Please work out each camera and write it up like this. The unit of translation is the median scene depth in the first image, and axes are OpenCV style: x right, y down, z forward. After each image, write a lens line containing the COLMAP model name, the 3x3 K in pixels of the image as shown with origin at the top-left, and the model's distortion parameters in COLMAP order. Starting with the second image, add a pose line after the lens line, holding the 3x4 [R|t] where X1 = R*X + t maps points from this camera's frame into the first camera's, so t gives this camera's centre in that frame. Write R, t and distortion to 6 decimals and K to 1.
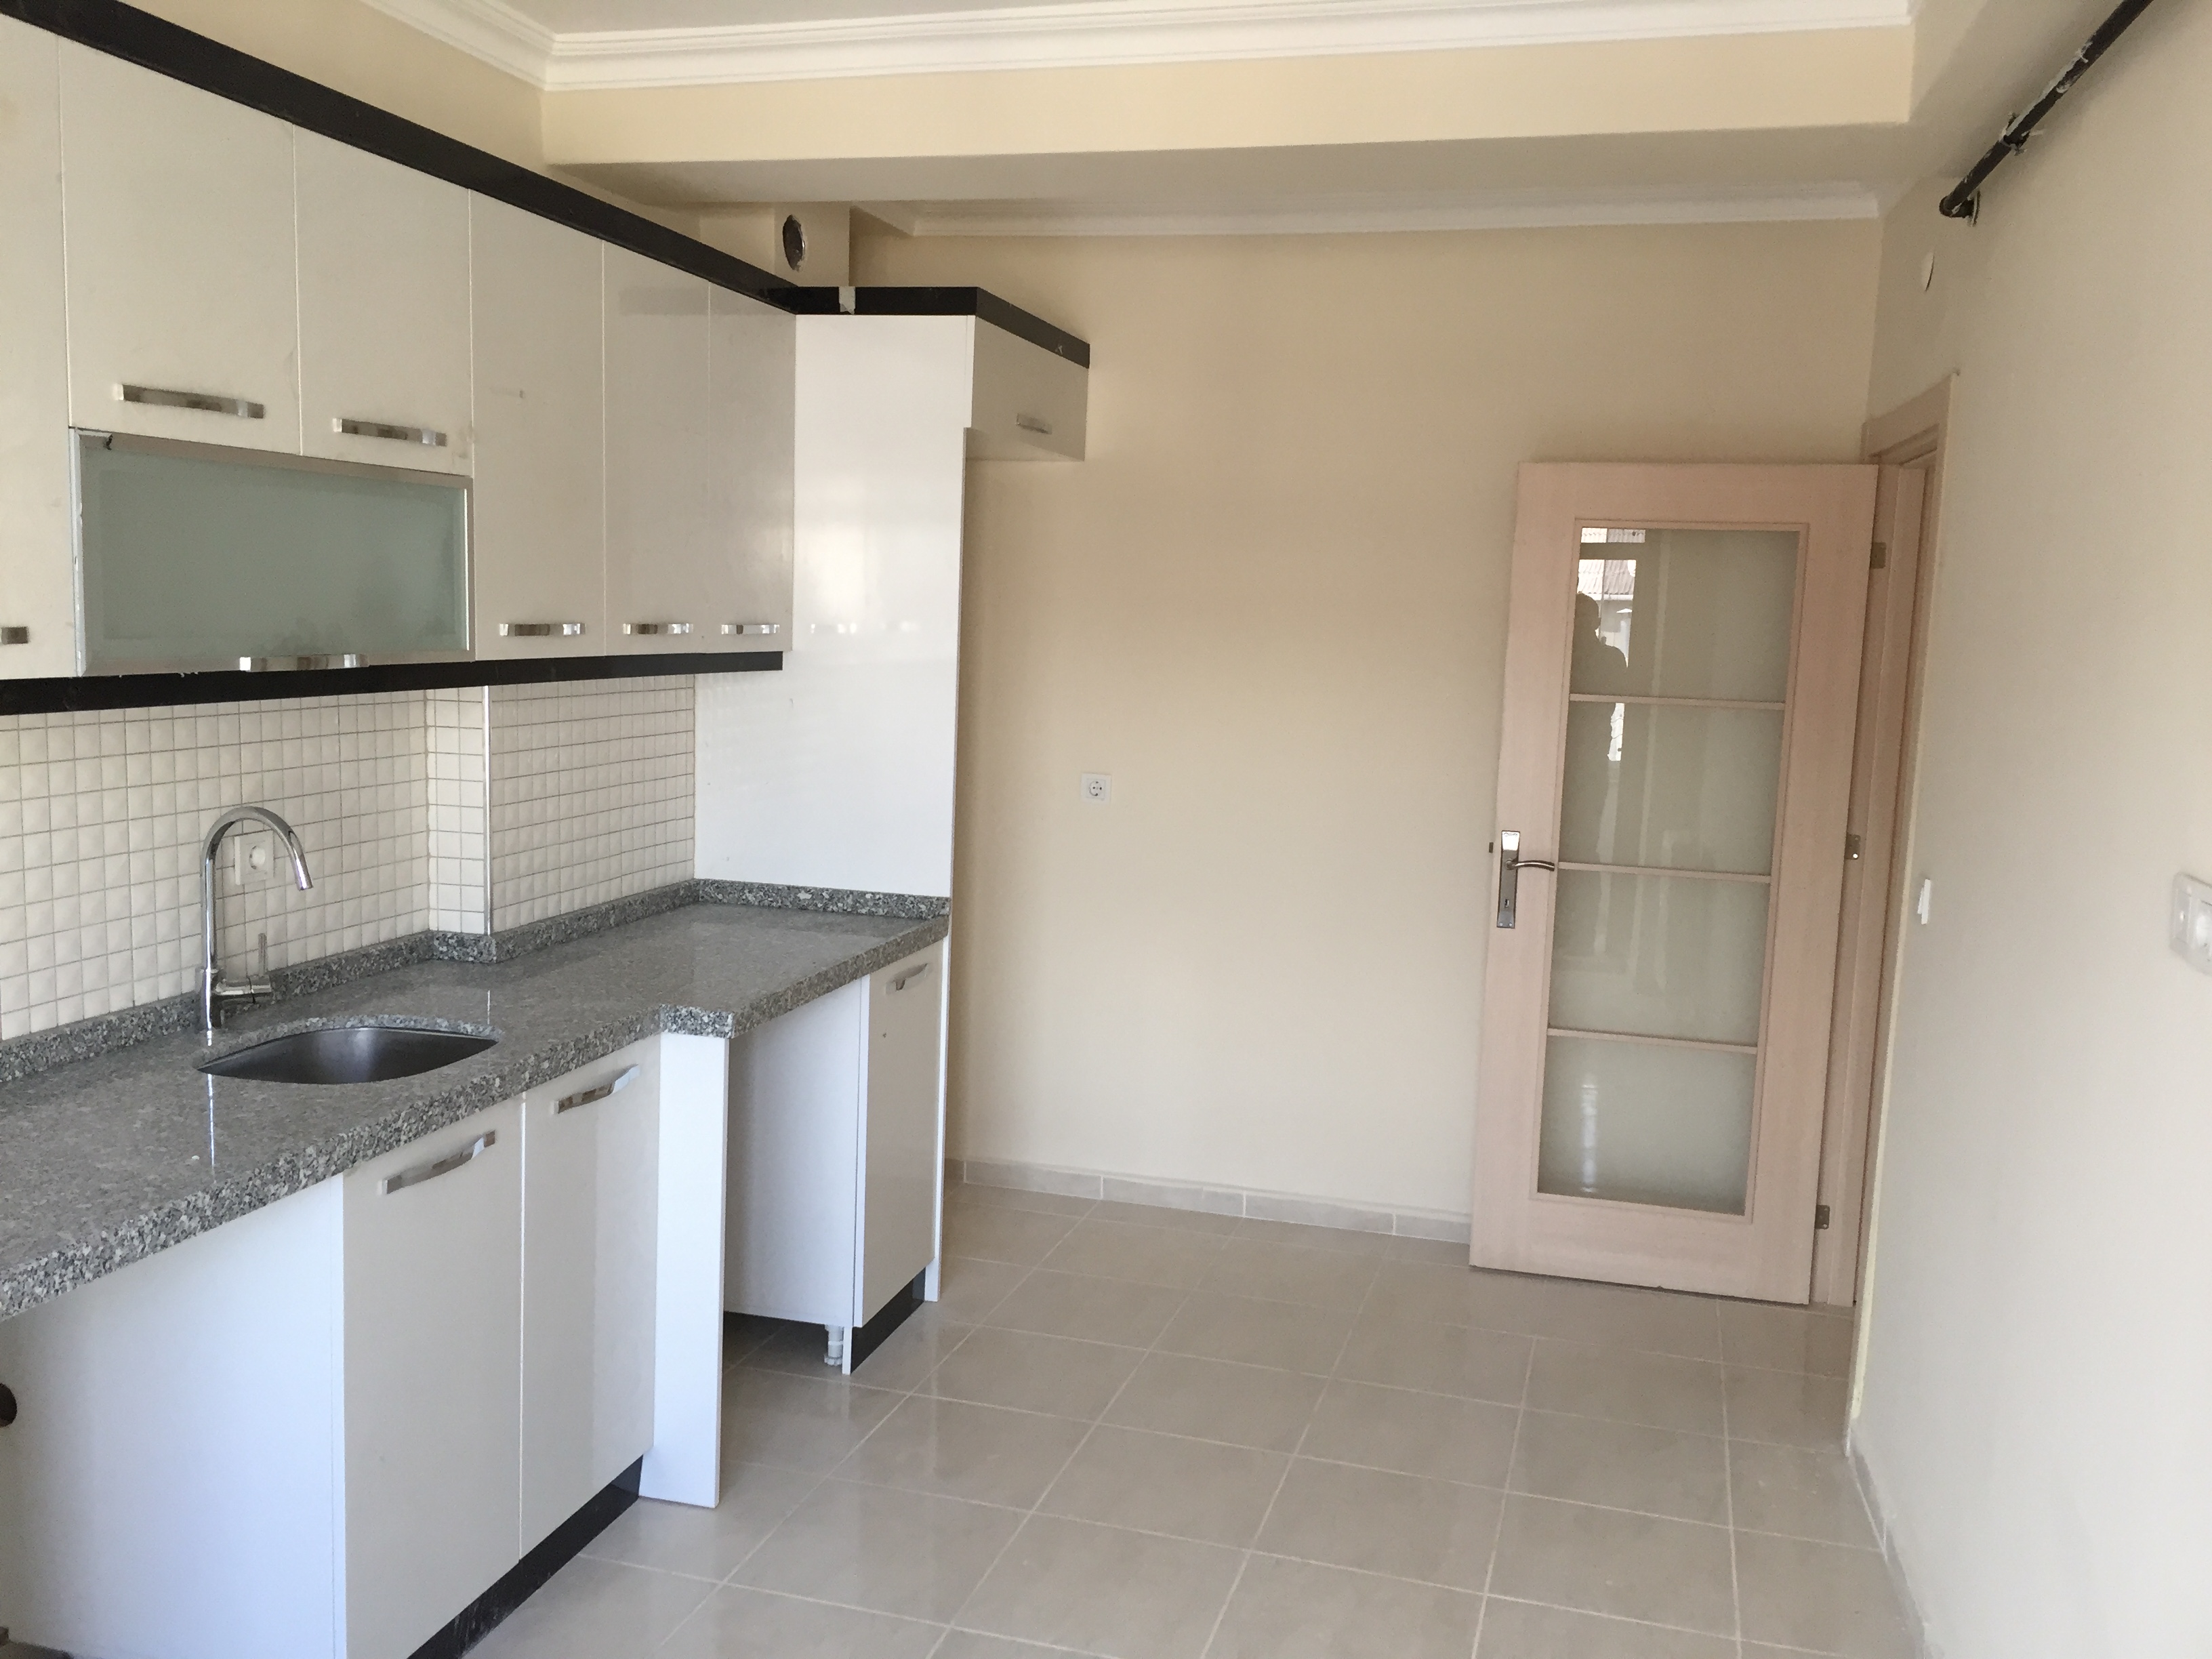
lens RADIAL K [[1905.3, 0, 1104.2], [0, 1905.3, 840.3], [0, 0, 1]] dist [0.095095, -0.135602]
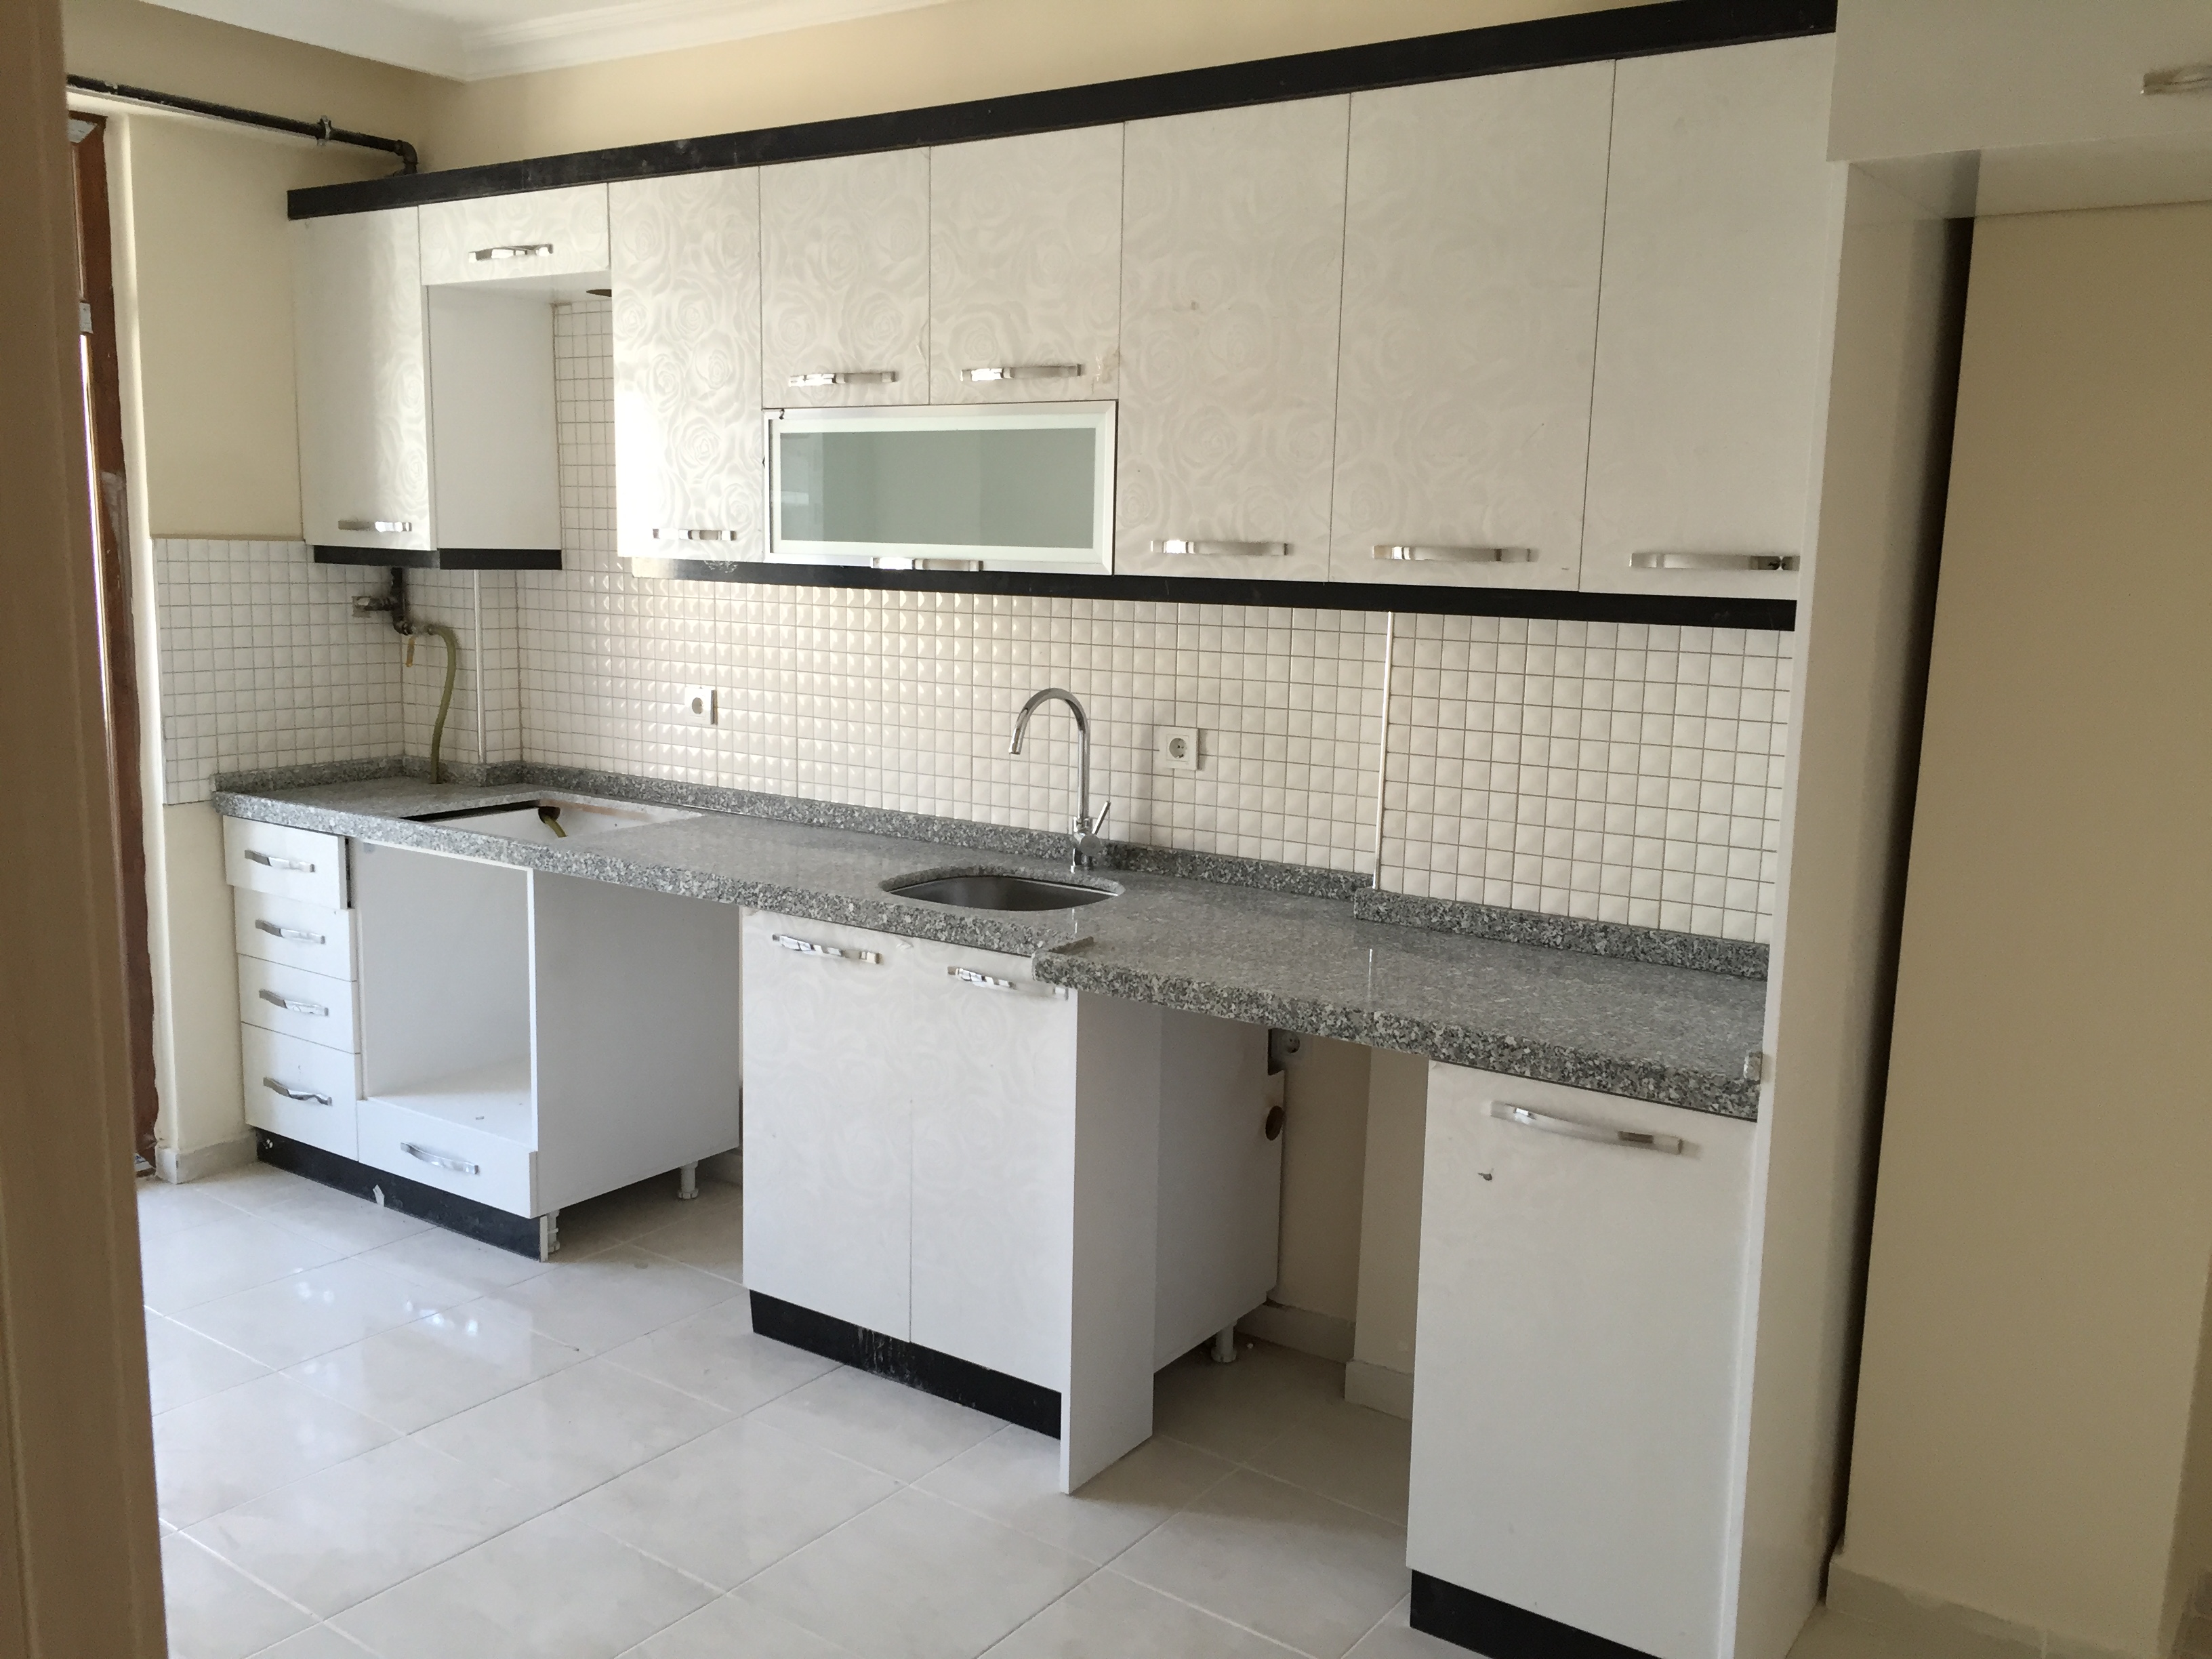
lens RADIAL K [[1905.3, 0, 1104.2], [0, 1905.3, 840.3], [0, 0, 1]] dist [0.095095, -0.135602]
pose [[-0.351162, 0.109154, -0.929931, 0.685375], [-0.146628, 0.974517, 0.169757, -0.131988], [0.924762, 0.195966, -0.326208, 1.406137]]
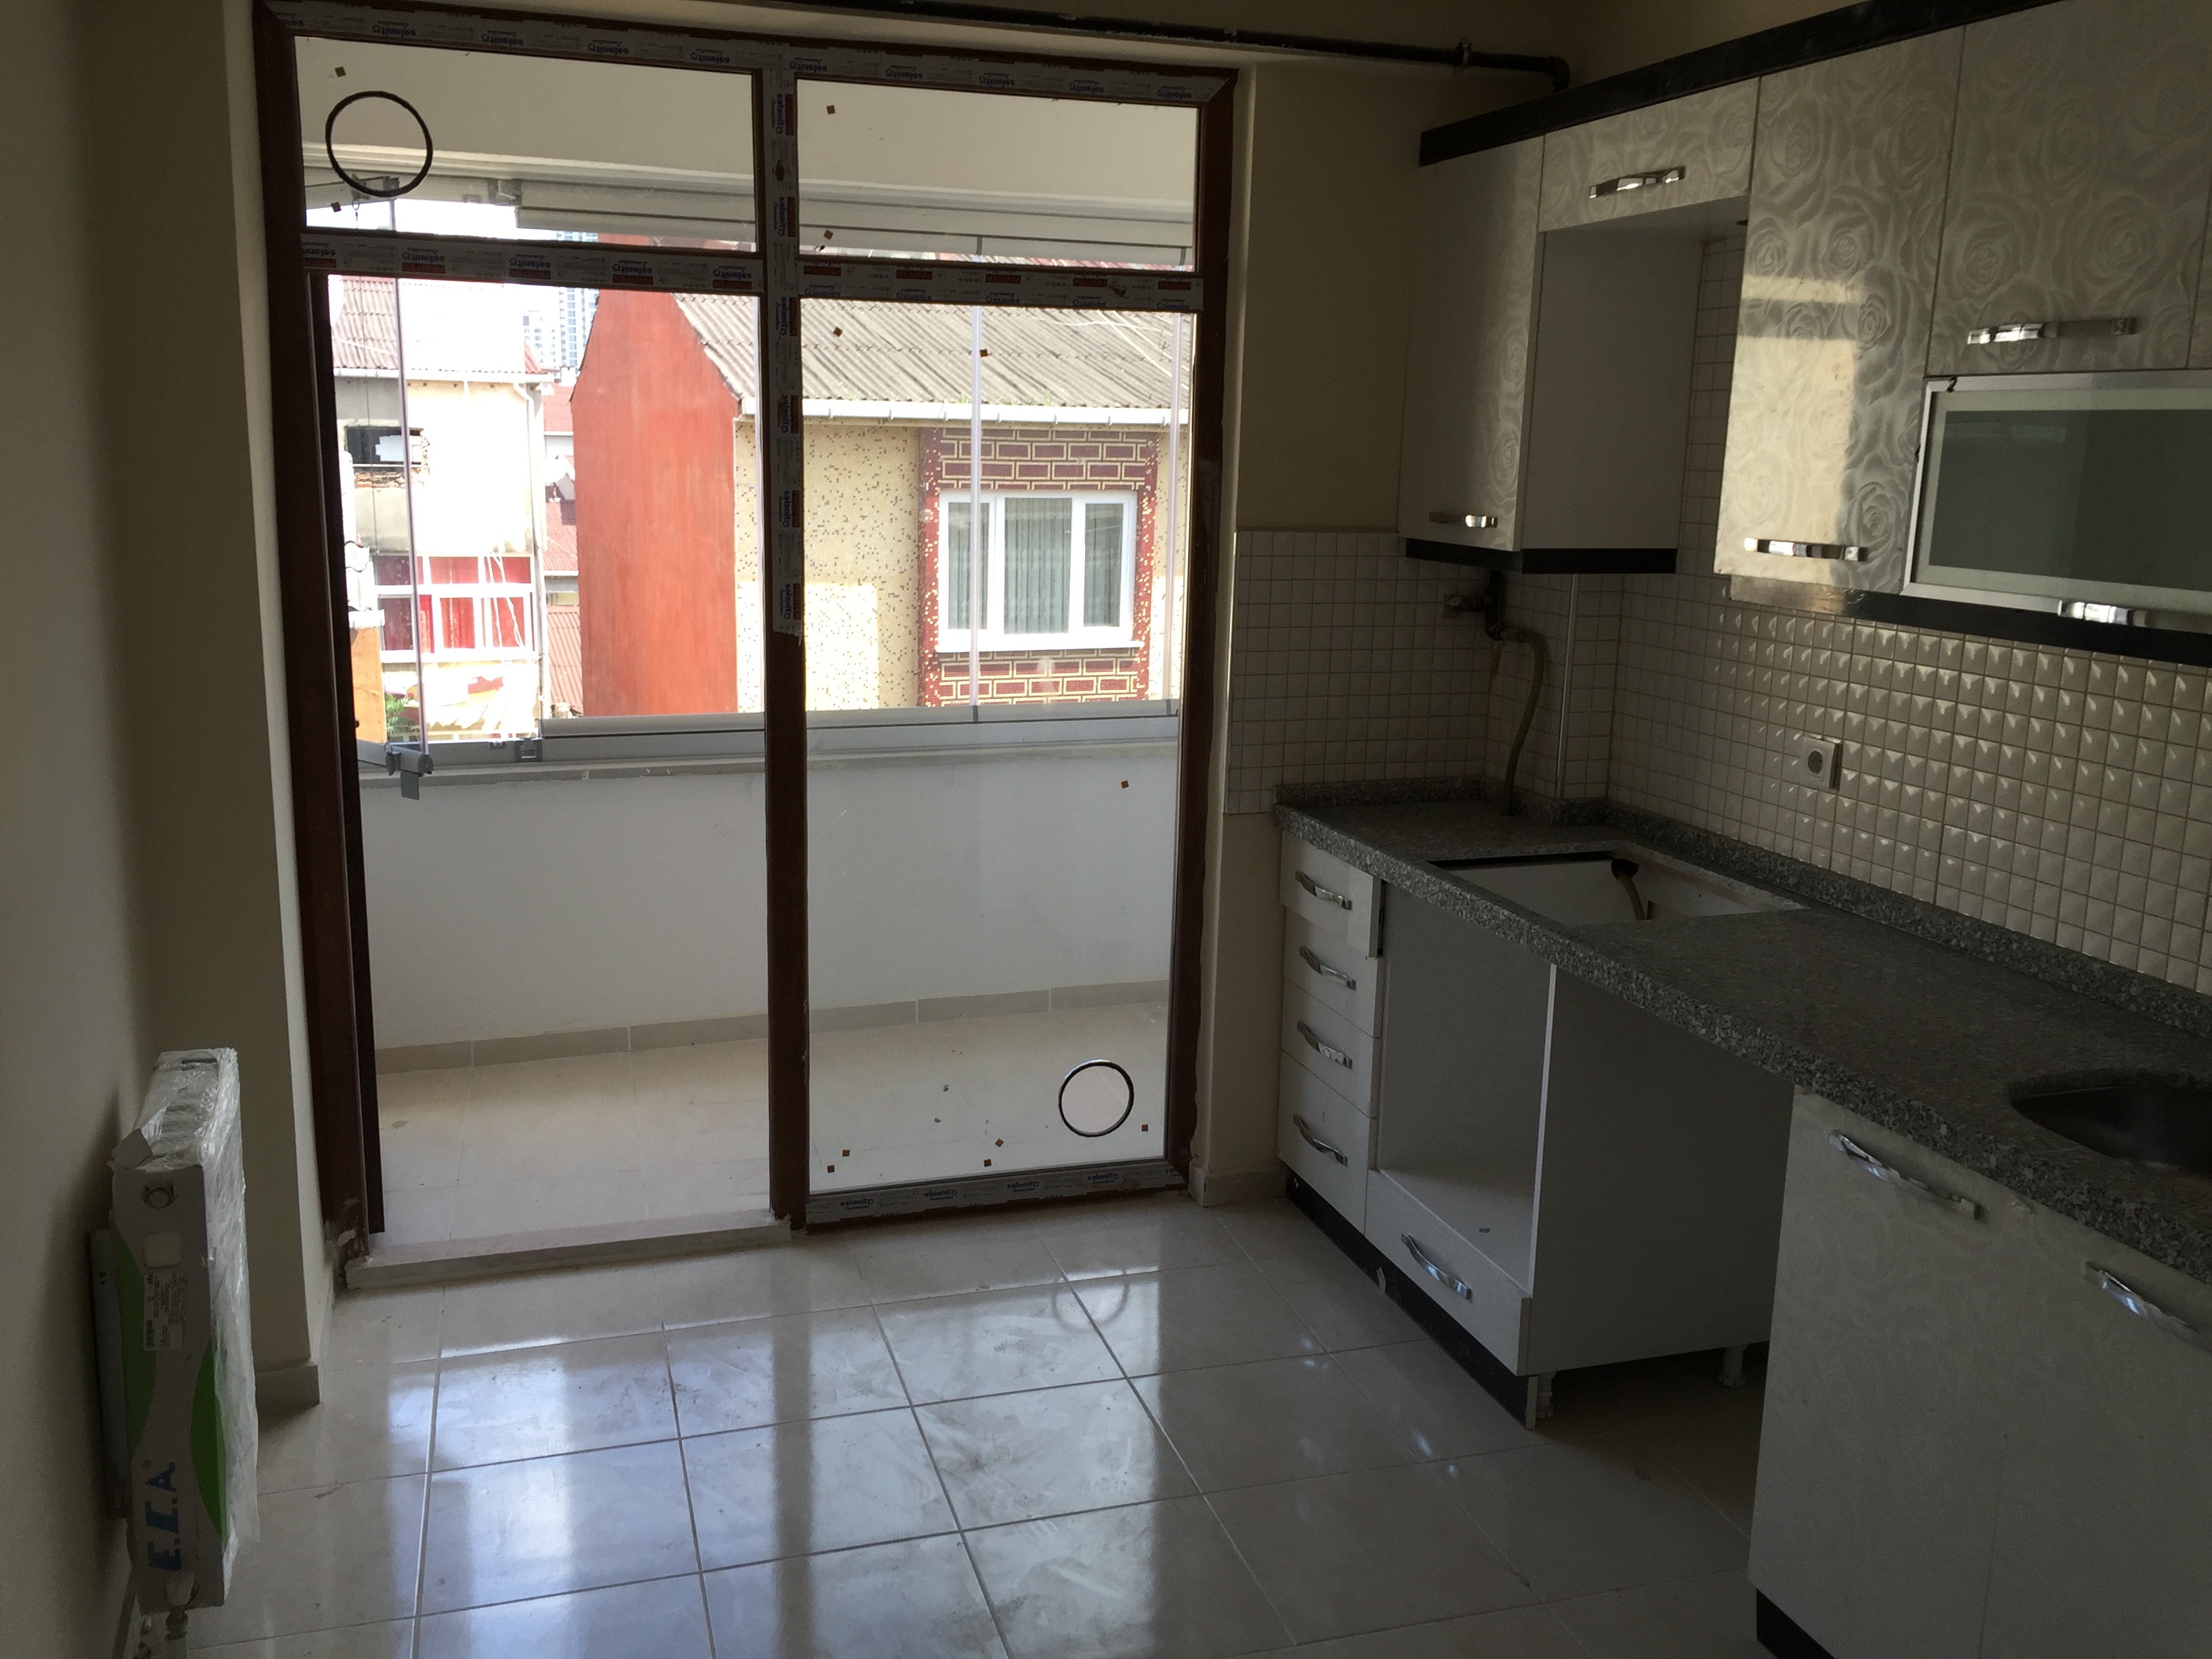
lens RADIAL K [[1905.3, 0, 1104.2], [0, 1905.3, 840.3], [0, 0, 1]] dist [0.095095, -0.135602]
pose [[-0.839062, 0.063800, -0.540282, 0.383377], [-0.114394, 0.950207, 0.289862, -0.171949], [0.531873, 0.305018, -0.789985, 1.302083]]
